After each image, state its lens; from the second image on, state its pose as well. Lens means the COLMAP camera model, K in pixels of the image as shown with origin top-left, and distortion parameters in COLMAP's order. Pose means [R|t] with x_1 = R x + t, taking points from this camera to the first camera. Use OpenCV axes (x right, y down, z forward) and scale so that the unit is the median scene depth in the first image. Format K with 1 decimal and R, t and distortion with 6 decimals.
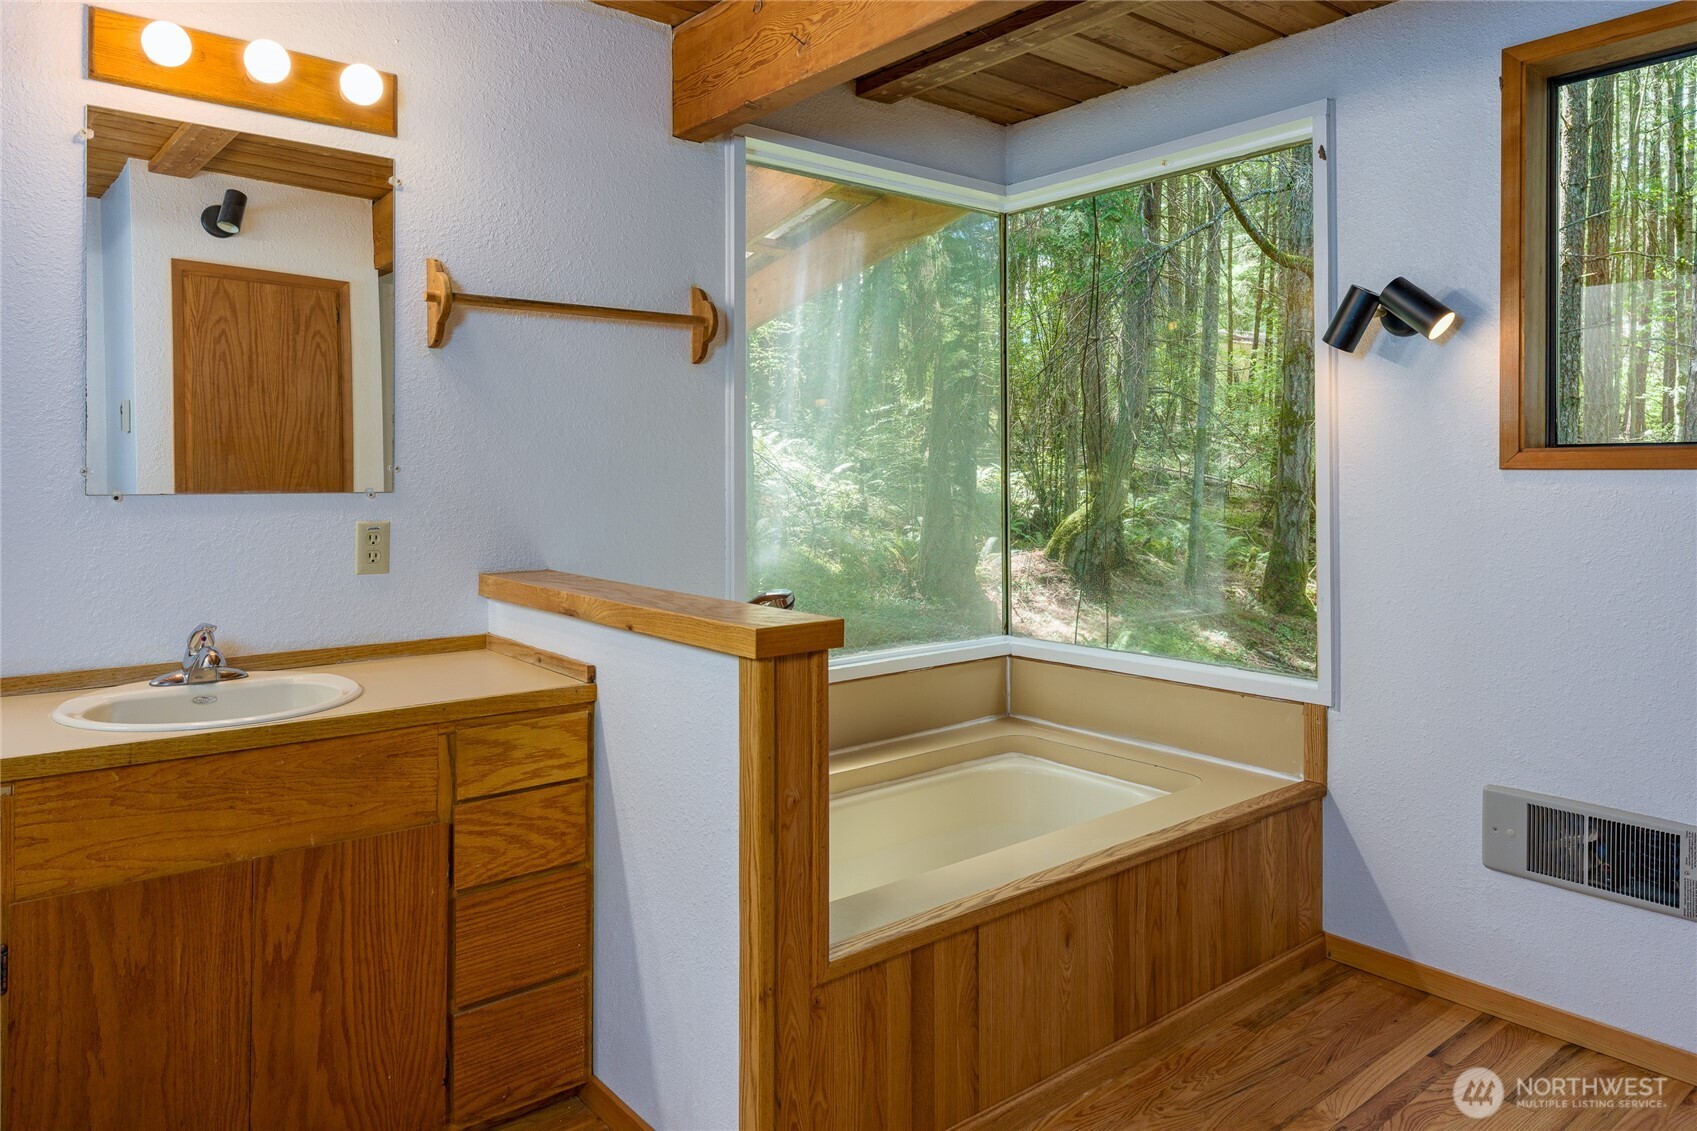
lens RADIAL K [[1140.3, 0, 855.7], [0, 1140.3, 474.0], [0, 0, 1]] dist [0.000247, -0.002861]
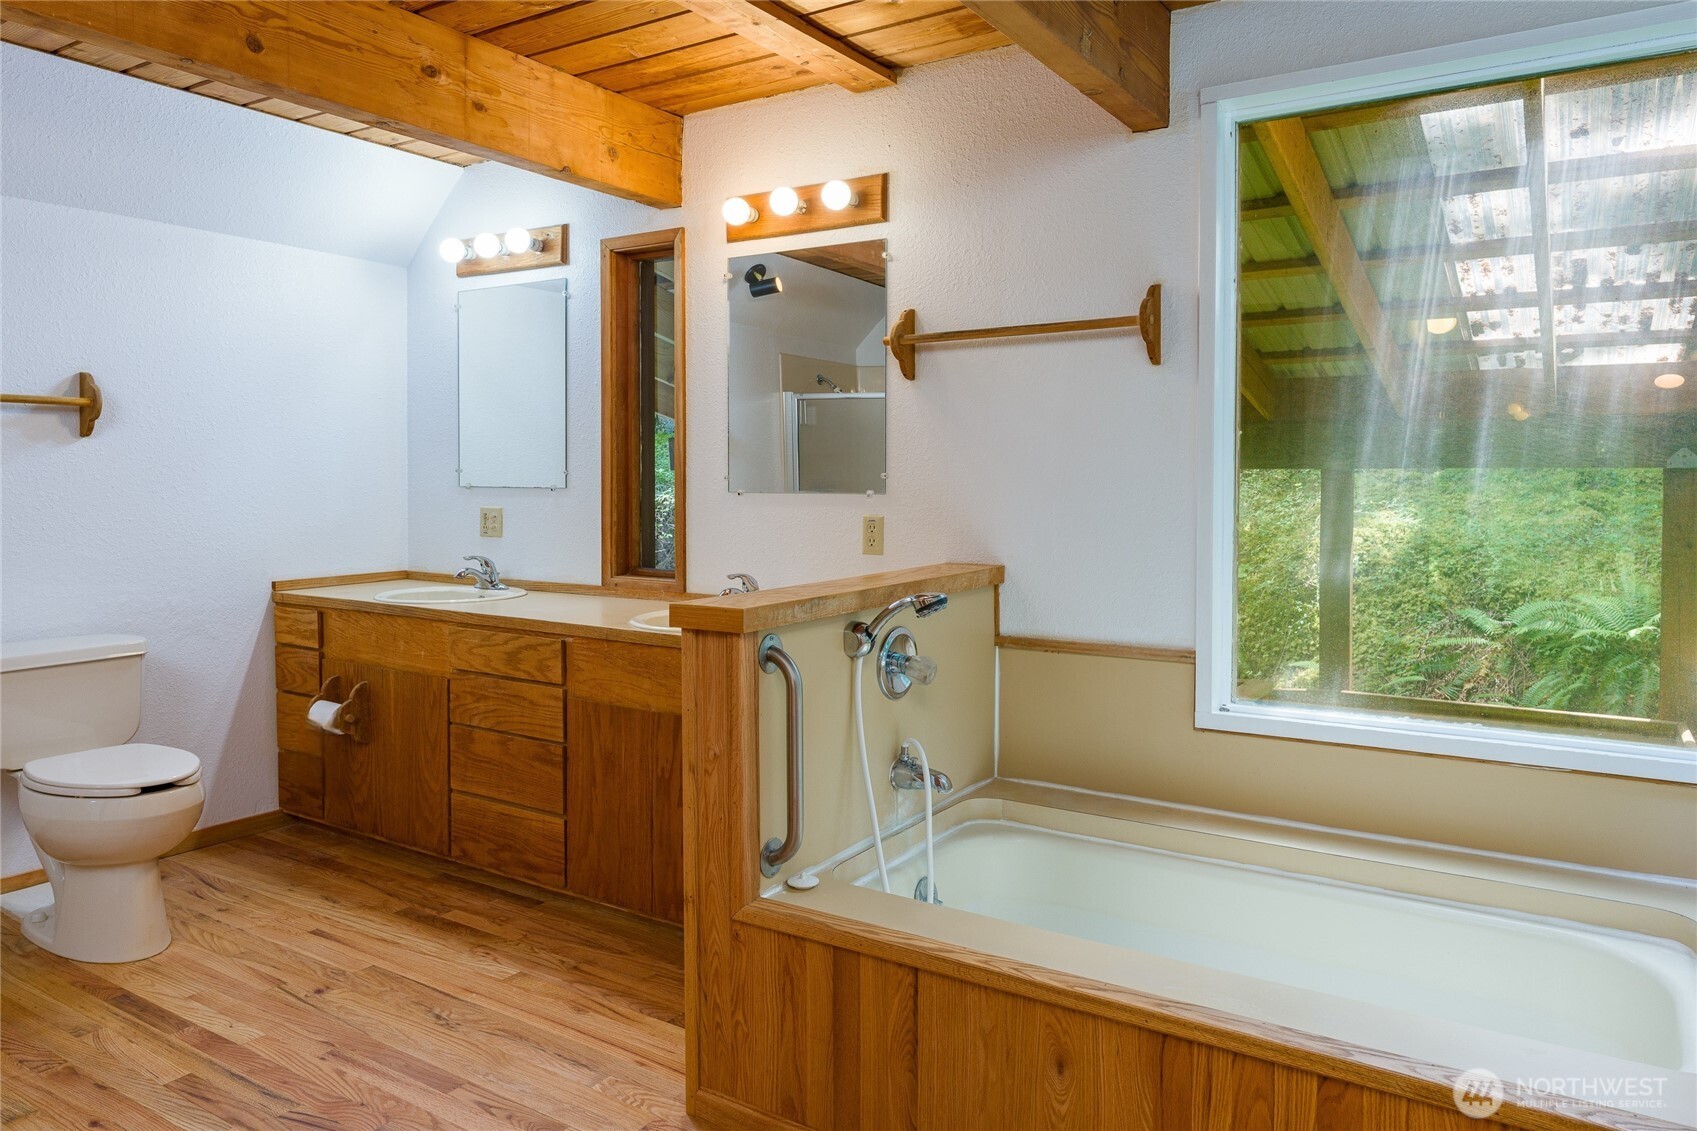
lens RADIAL K [[1126.9, 0, 855.1], [0, 1126.9, 495.6], [0, 0, 1]] dist [0.004701, 0.000974]
pose [[0.300068, 0.018308, -0.953742, 0.958946], [-0.001552, 0.999824, 0.018704, -0.007081], [0.953917, -0.004132, 0.300044, 0.674414]]
